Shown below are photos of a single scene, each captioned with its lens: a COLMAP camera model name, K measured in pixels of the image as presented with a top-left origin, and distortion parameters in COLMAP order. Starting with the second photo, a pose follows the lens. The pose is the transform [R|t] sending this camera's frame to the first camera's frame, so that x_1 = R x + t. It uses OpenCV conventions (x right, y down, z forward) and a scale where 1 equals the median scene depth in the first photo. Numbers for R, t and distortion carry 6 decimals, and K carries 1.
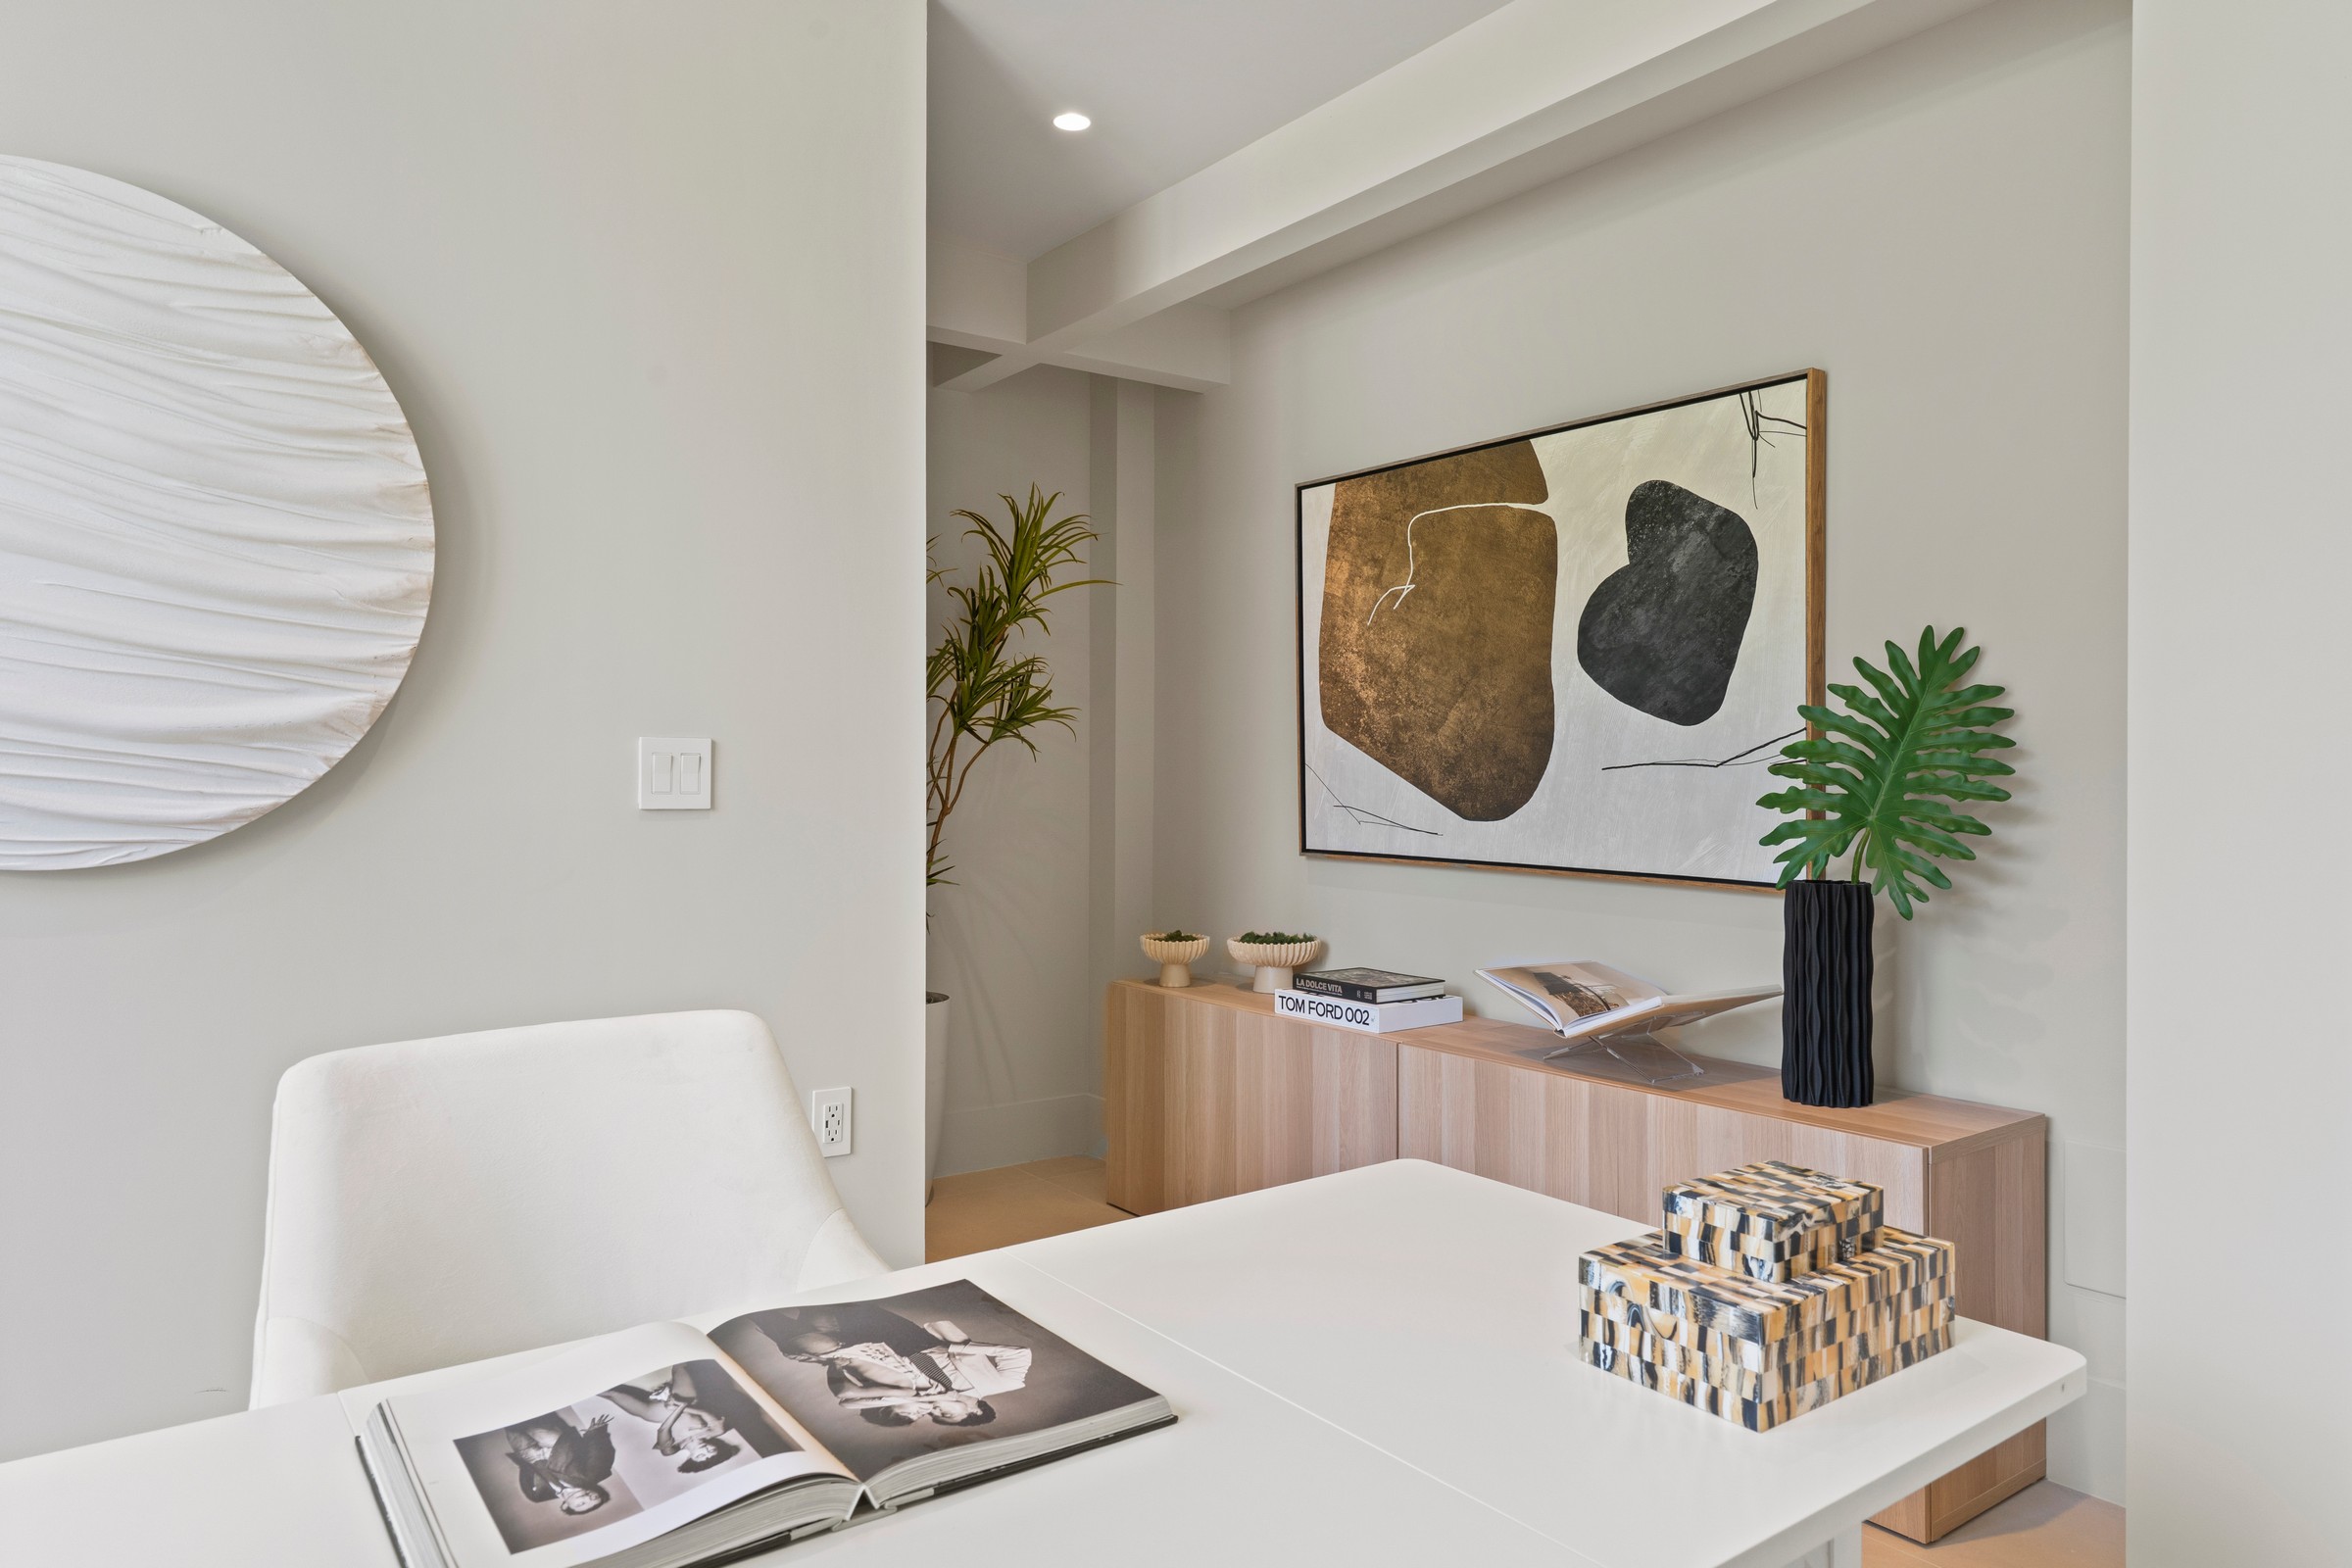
lens RADIAL K [[1457.3, 0, 1184.5], [0, 1457.3, 739.6], [0, 0, 1]] dist [-0.004299, 0.000108]
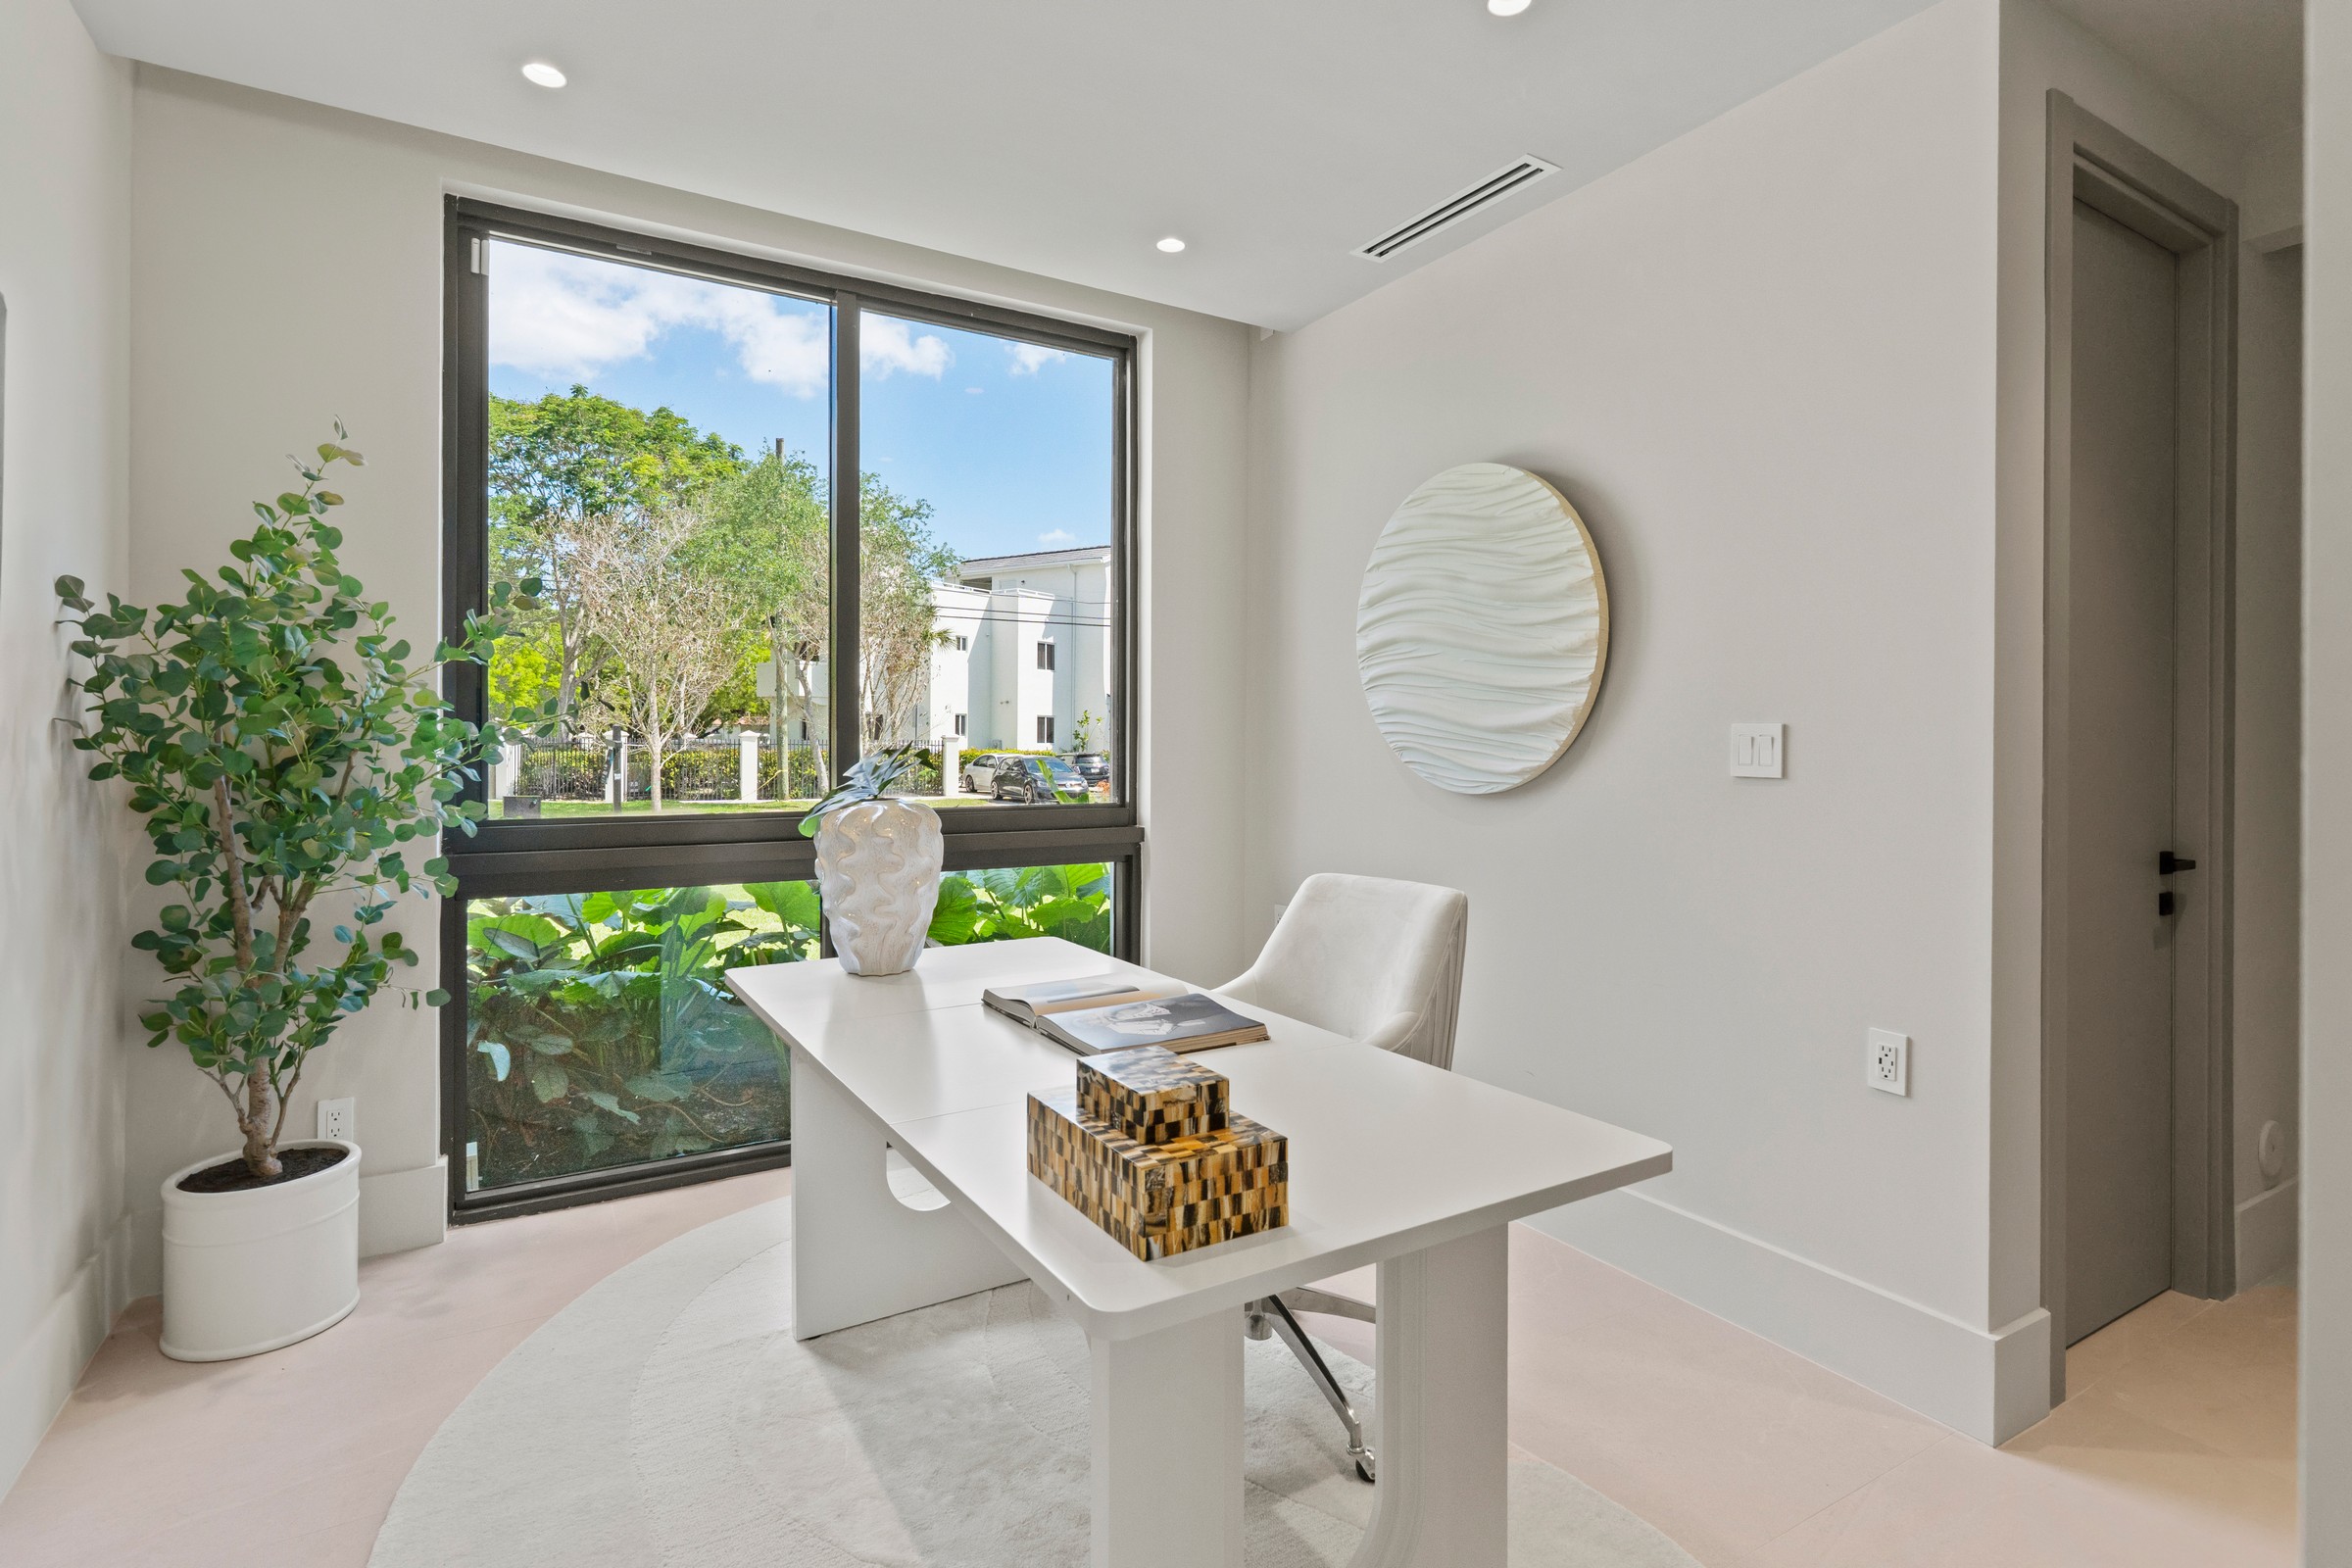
lens RADIAL K [[1129.7, 0, 1174.2], [0, 1129.7, 746.9], [0, 0, 1]] dist [0.000597, 0.000561]
pose [[-0.107129, 0.000721, -0.994245, 0.834104], [0.020240, 0.999794, -0.001456, 0.012773], [0.994039, -0.020280, -0.107122, 0.672861]]
